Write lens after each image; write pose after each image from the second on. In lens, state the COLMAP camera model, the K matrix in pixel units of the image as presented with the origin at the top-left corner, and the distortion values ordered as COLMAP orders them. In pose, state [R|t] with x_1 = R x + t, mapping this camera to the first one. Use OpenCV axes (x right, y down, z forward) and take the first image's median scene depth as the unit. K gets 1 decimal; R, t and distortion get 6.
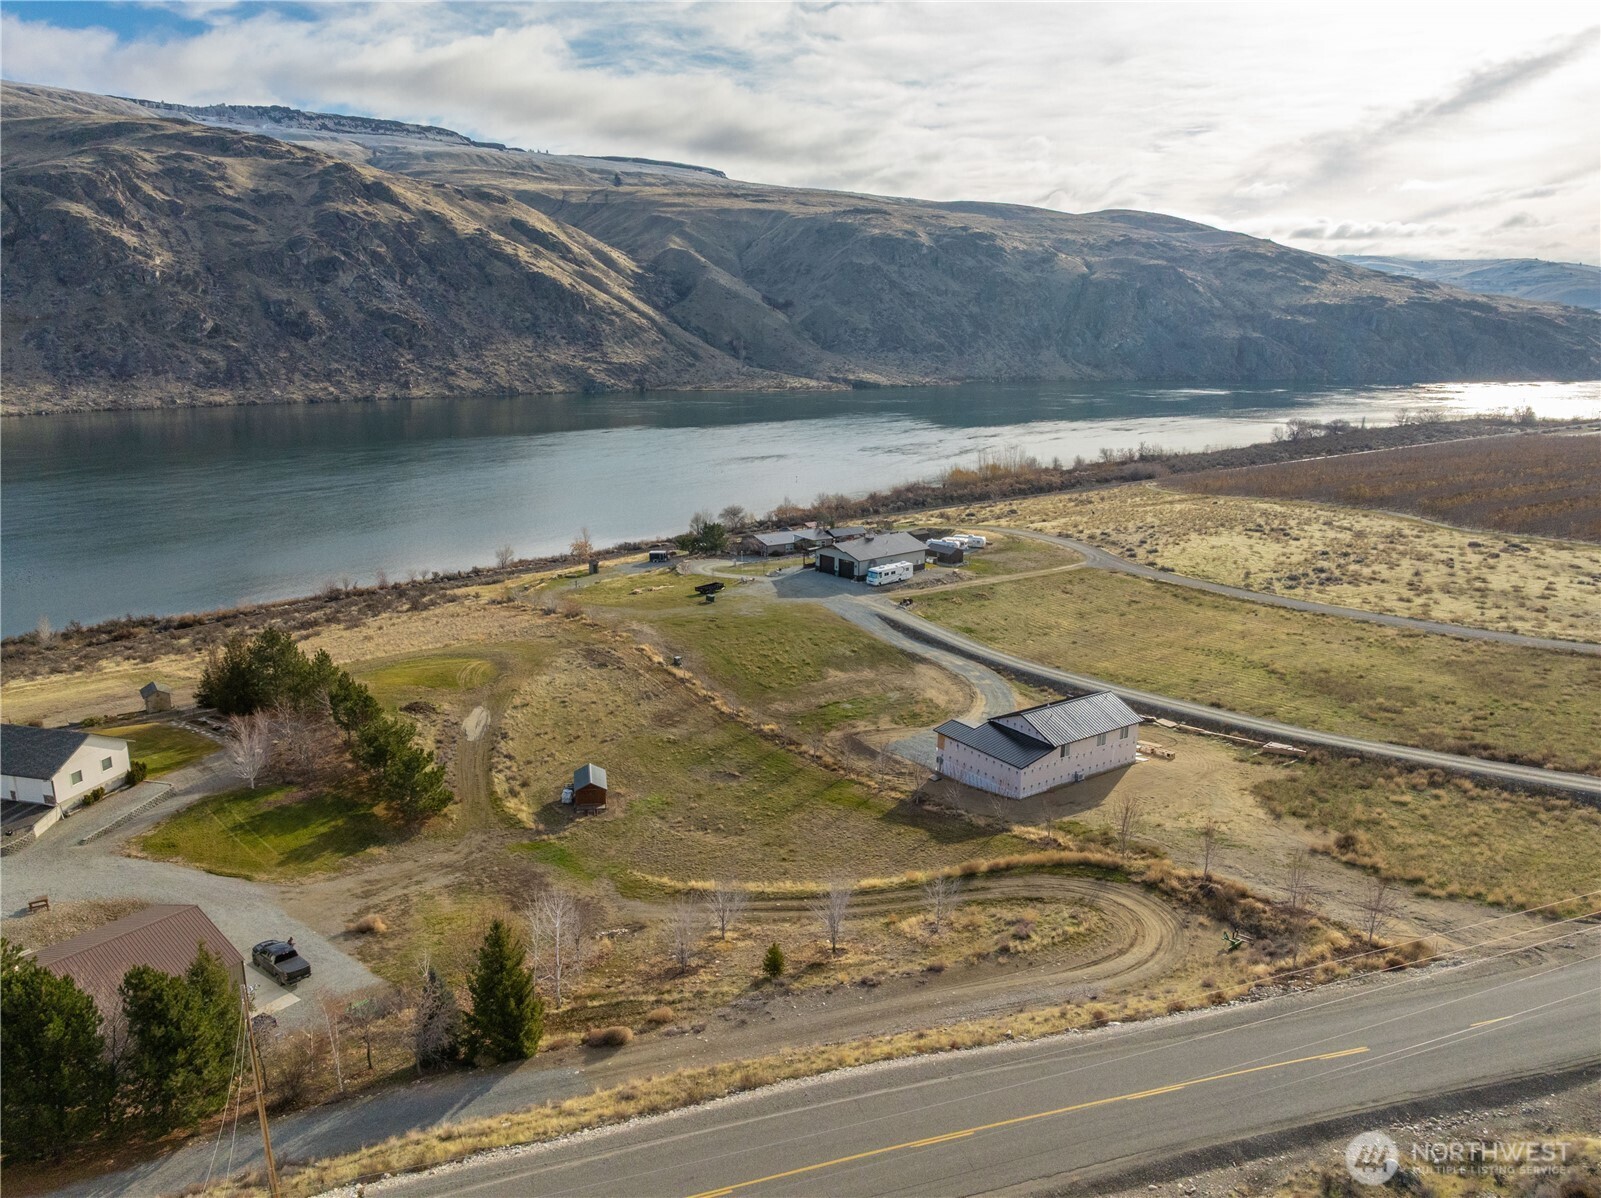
lens RADIAL K [[1130.0, 0, 803.7], [0, 1130.0, 602.7], [0, 0, 1]] dist [-0.047217, 0.013633]
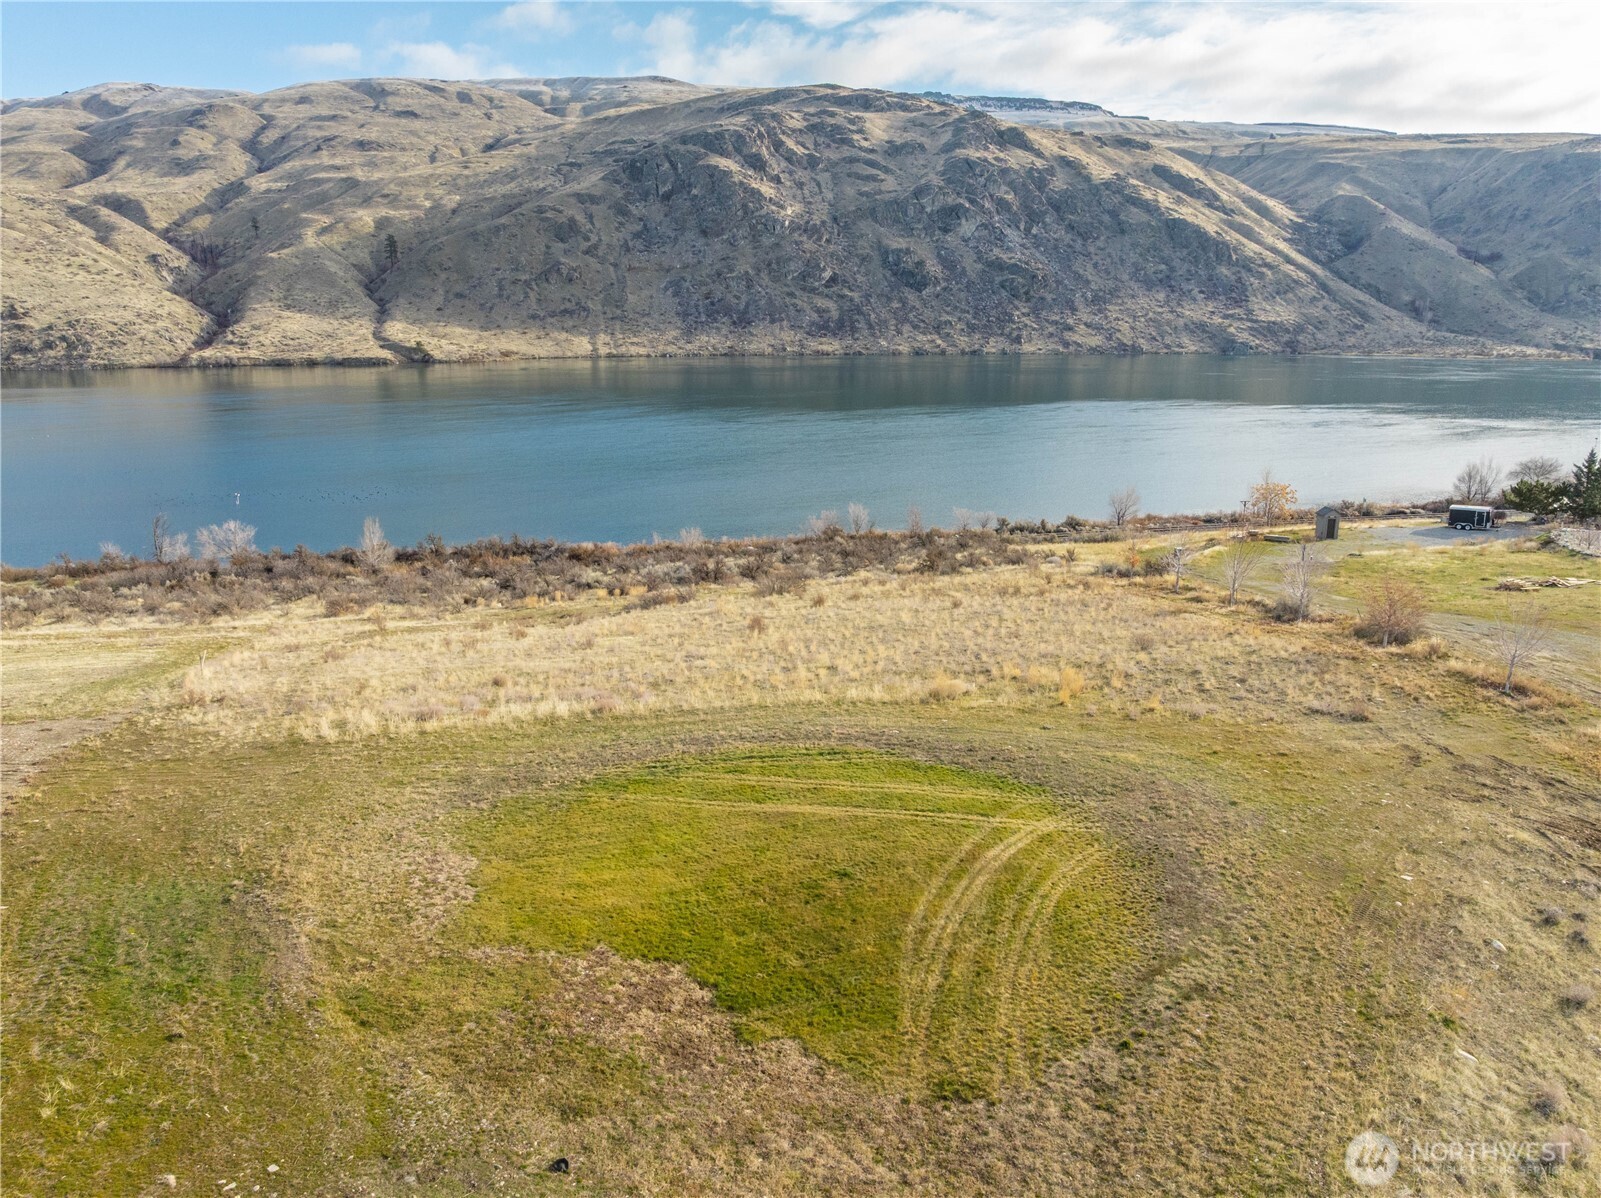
lens RADIAL K [[1130.0, 0, 803.8], [0, 1130.0, 603.2], [0, 0, 1]] dist [-0.047217, 0.013633]
pose [[0.865596, 0.116837, -0.486921, -0.035326], [-0.112917, 0.992896, 0.037515, 0.001679], [0.487845, 0.022509, 0.872640, 0.121899]]
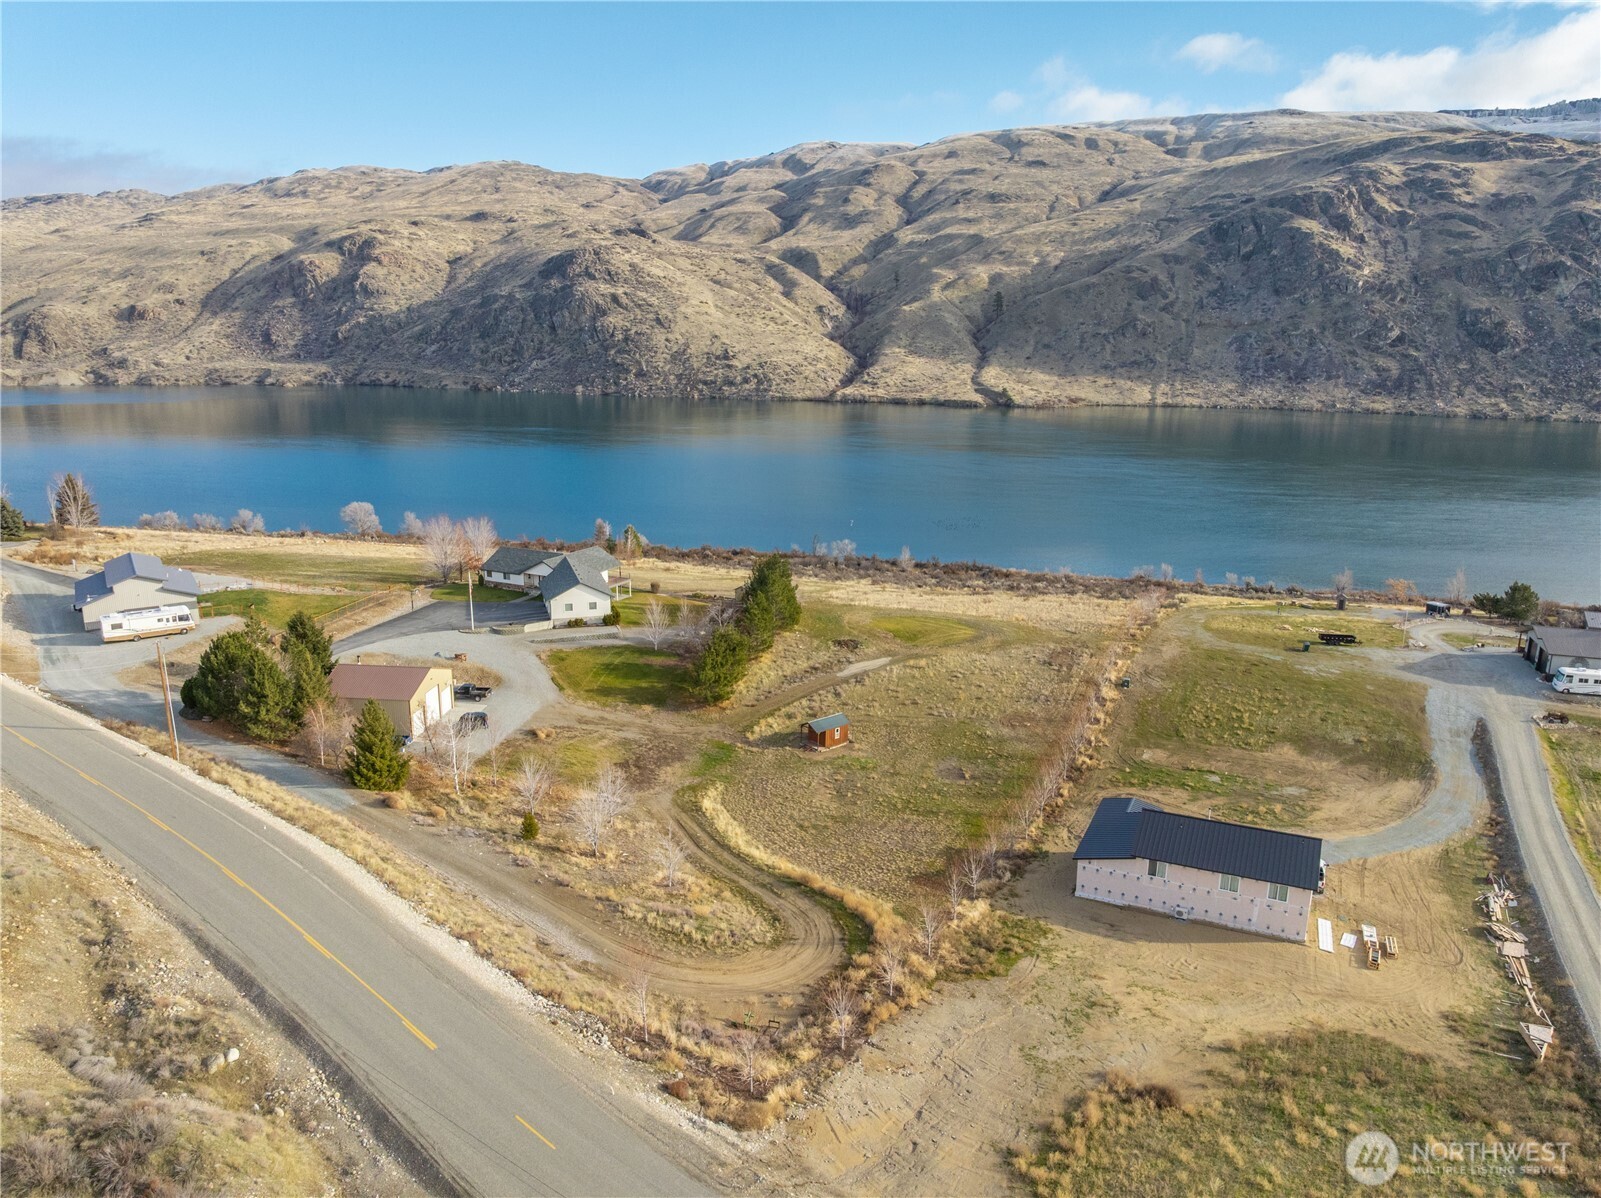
lens RADIAL K [[1130.0, 0, 803.0], [0, 1130.0, 606.0], [0, 0, 1]] dist [-0.047217, 0.013633]
pose [[0.500348, 0.206157, -0.840923, 0.084241], [-0.210986, 0.970993, 0.112508, -0.009365], [0.839724, 0.121129, 0.529330, 0.041829]]
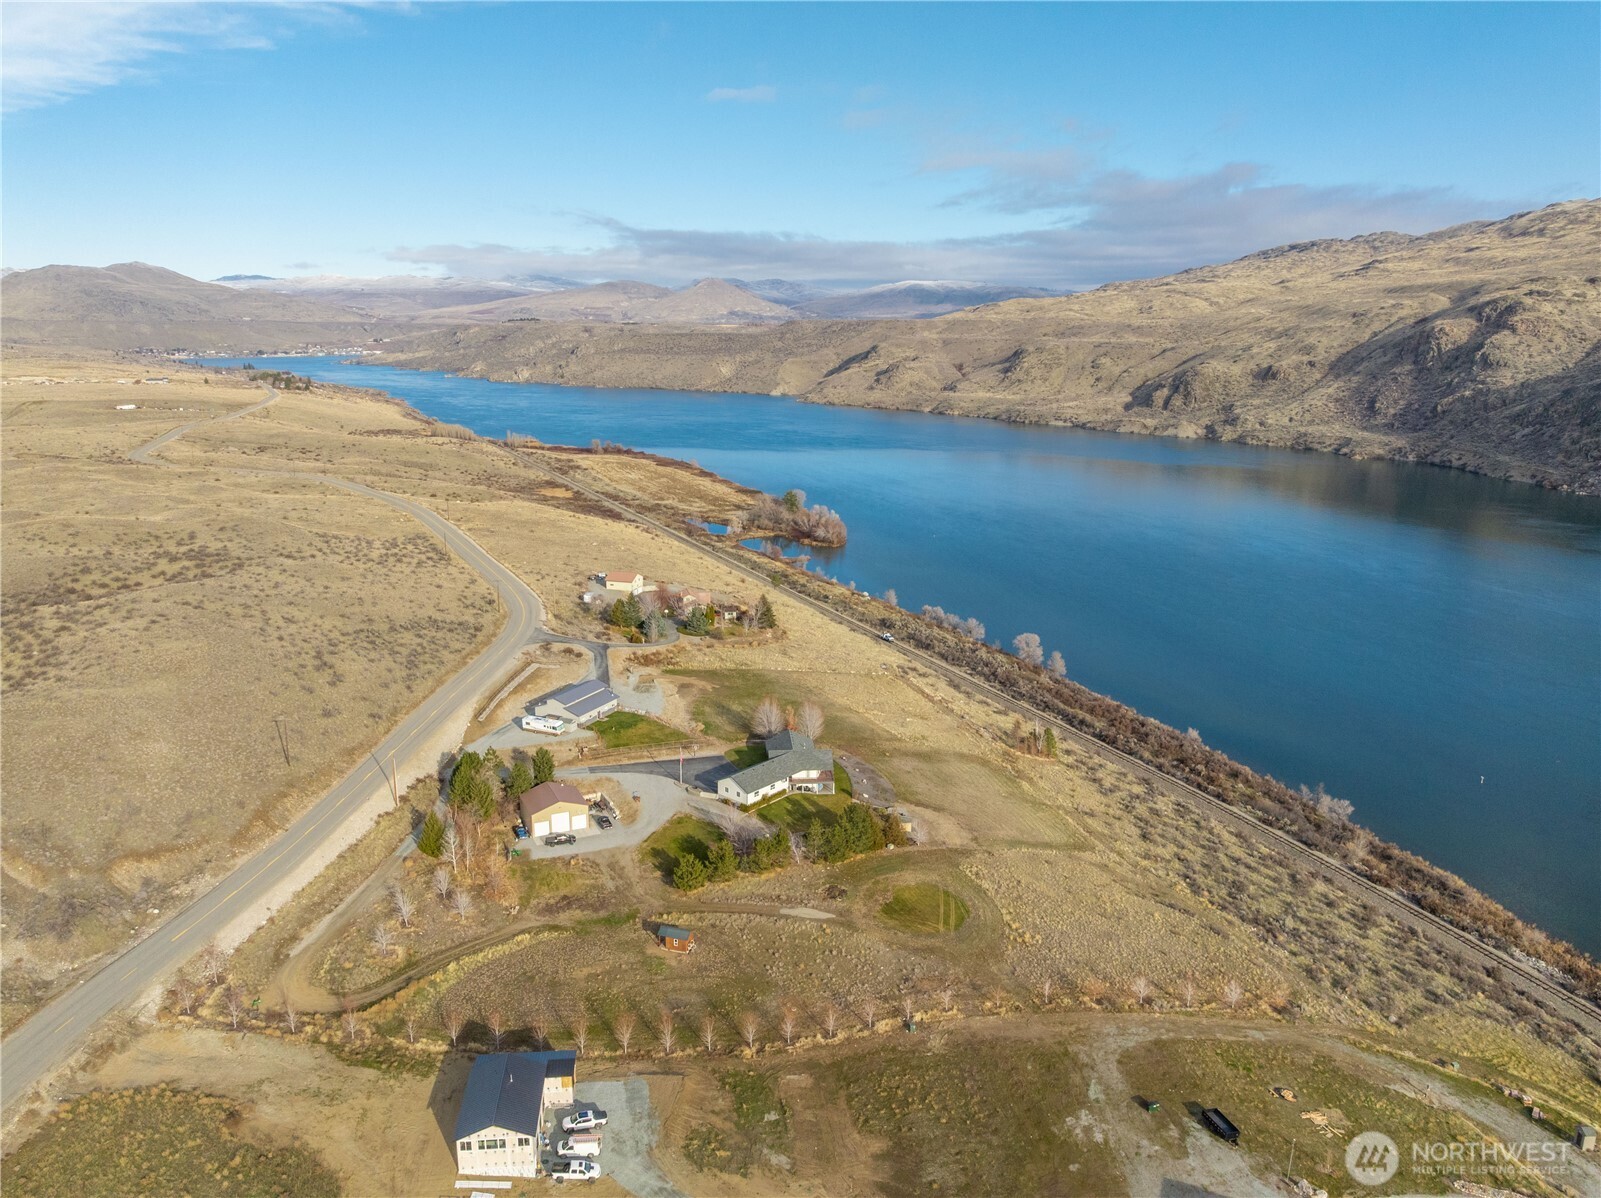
lens RADIAL K [[1130.0, 0, 799.5], [0, 1130.0, 598.0], [0, 0, 1]] dist [-0.047217, 0.013633]
pose [[-0.477267, 0.188205, -0.858368, 0.118229], [-0.225147, 0.918003, 0.326466, -0.098484], [0.849426, 0.349070, -0.395759, 0.186959]]
